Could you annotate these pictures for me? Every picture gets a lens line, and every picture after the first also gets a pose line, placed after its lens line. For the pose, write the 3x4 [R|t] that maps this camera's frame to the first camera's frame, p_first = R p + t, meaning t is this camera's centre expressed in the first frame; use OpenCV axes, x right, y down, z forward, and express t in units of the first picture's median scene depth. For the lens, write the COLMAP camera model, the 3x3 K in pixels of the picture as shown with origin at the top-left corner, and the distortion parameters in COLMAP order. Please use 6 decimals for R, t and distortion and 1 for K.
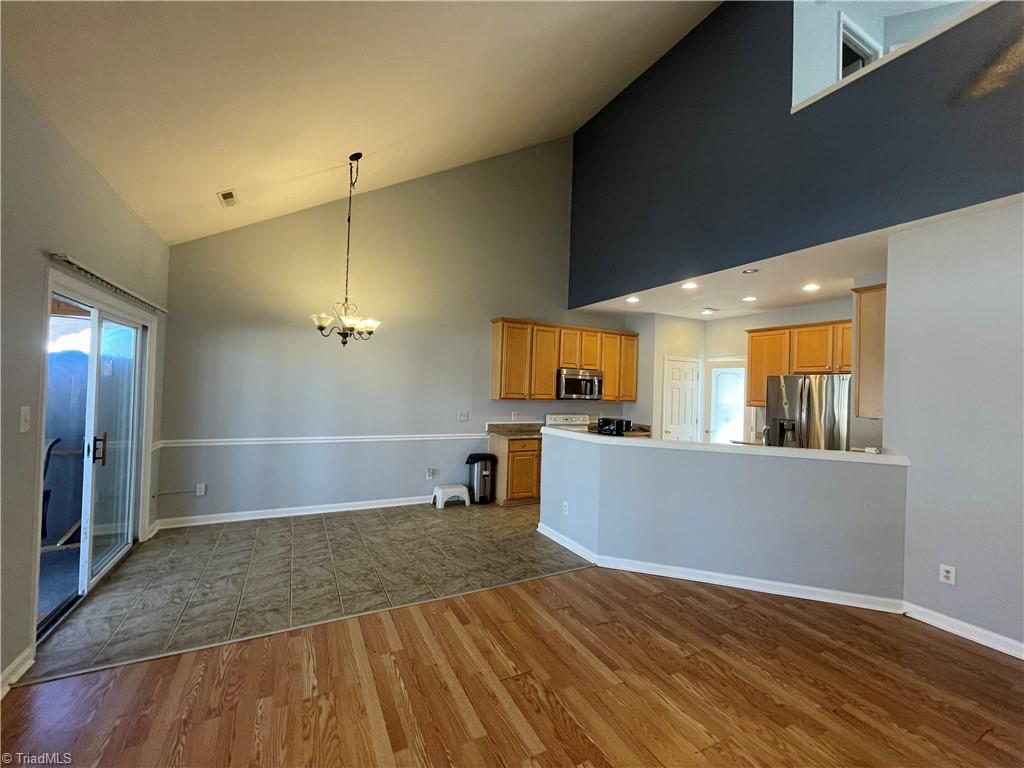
lens RADIAL K [[417.2, 0, 511.8], [0, 417.2, 384.4], [0, 0, 1]] dist [-0.007017, -0.000747]
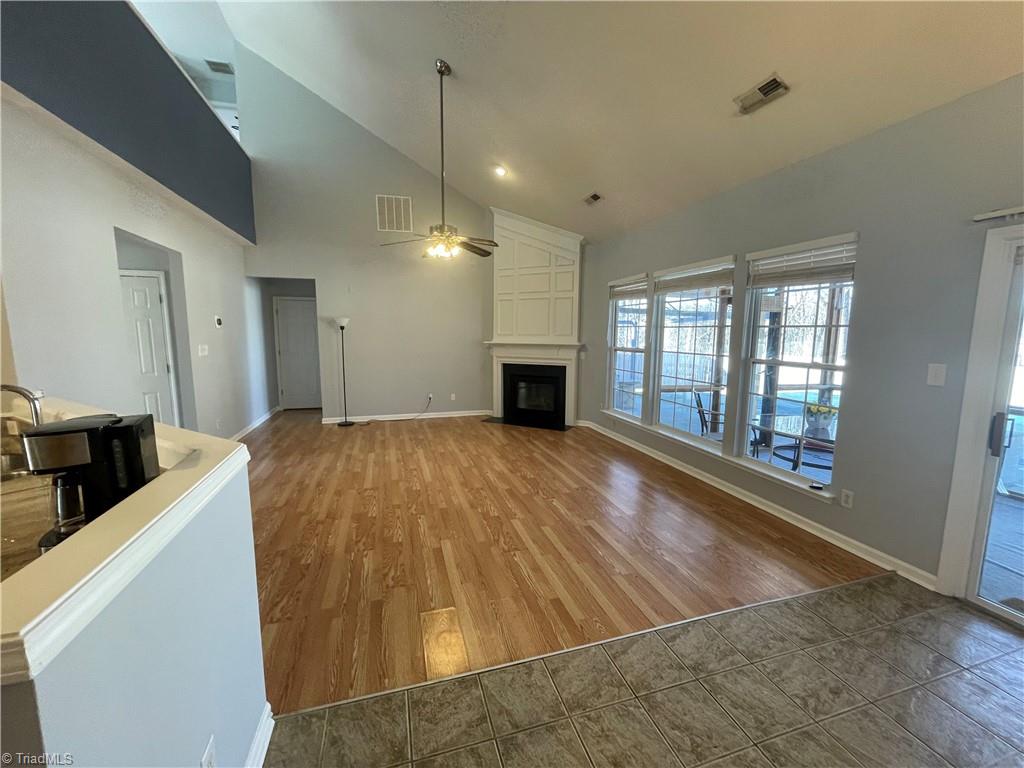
lens RADIAL K [[417.2, 0, 515.3], [0, 417.2, 379.3], [0, 0, 1]] dist [-0.007017, -0.000747]
pose [[-0.983198, -0.060410, 0.172254, -0.156705], [-0.040688, 0.992437, 0.115813, 0.006778], [-0.177948, 0.106858, -0.978221, 1.901706]]
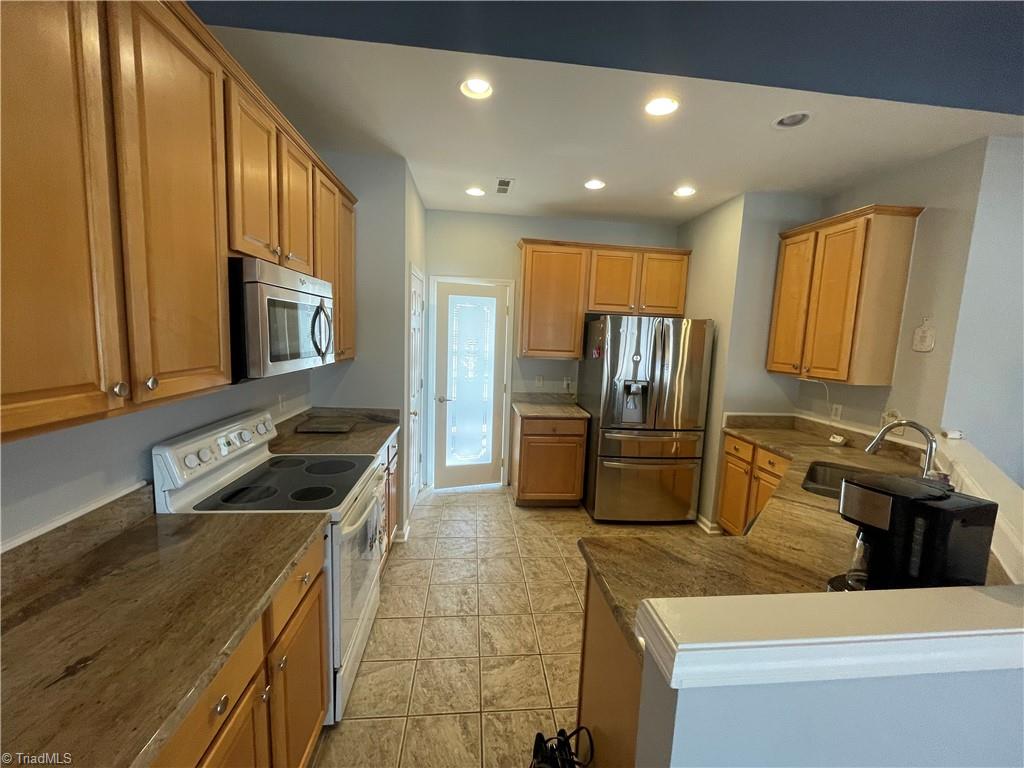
lens RADIAL K [[417.2, 0, 514.3], [0, 417.2, 387.0], [0, 0, 1]] dist [-0.007017, -0.000747]
pose [[0.373011, -0.134481, 0.918029, -0.133004], [-0.034903, 0.986706, 0.158723, -0.016628], [-0.927170, -0.091247, 0.363358, 1.795421]]
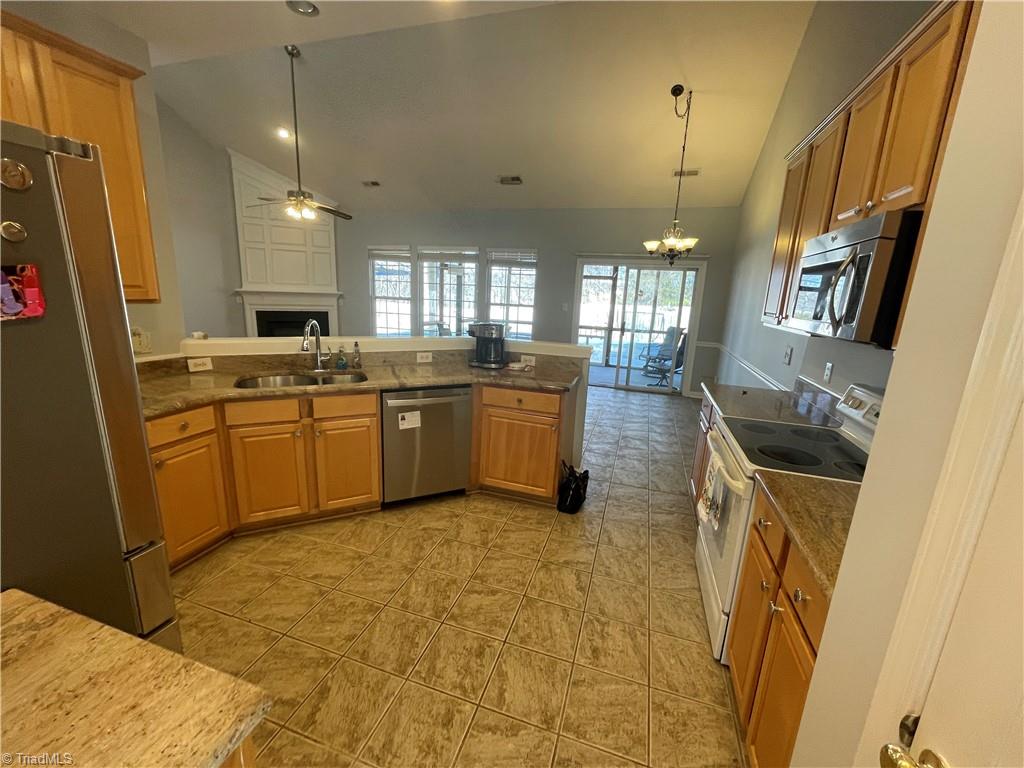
lens RADIAL K [[417.2, 0, 515.8], [0, 417.2, 383.8], [0, 0, 1]] dist [-0.007017, -0.000747]
pose [[-0.703506, 0.088144, -0.705203, 1.084199], [-0.066349, 0.979799, 0.188656, 0.055024], [0.707586, 0.179510, -0.683446, 2.451972]]
